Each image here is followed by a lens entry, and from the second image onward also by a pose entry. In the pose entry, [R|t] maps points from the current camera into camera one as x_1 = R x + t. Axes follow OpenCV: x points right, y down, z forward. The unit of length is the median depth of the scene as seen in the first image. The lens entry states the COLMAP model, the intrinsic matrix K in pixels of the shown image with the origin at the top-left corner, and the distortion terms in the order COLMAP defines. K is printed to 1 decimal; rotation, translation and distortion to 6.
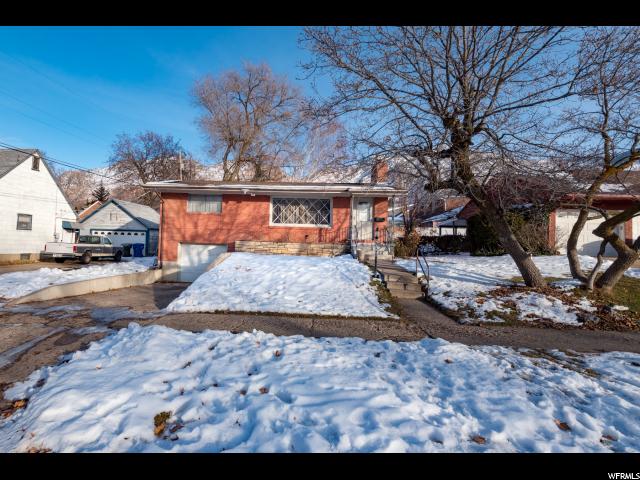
lens RADIAL K [[342.4, 0, 320.0], [0, 342.4, 242.1], [0, 0, 1]] dist [-0.001892, 0.000046]
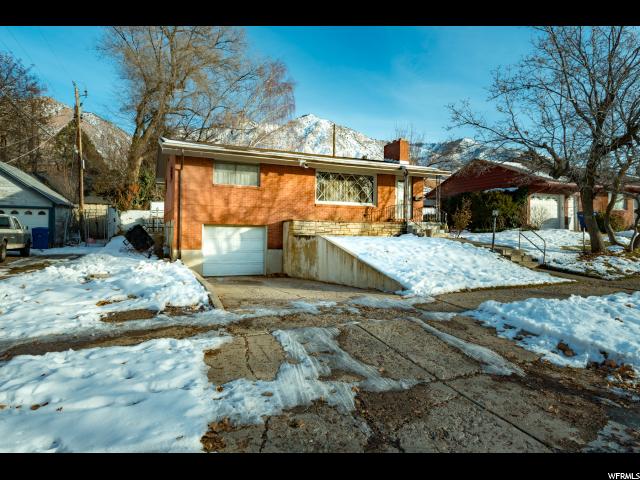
lens RADIAL K [[409.7, 0, 319.8], [0, 409.7, 236.8], [0, 0, 1]] dist [0.009649, 0.001062]
pose [[0.863624, -0.027794, 0.503369, -0.654106], [0.011213, 0.999291, 0.035939, -0.000505], [-0.504011, -0.025394, 0.863324, 0.095790]]
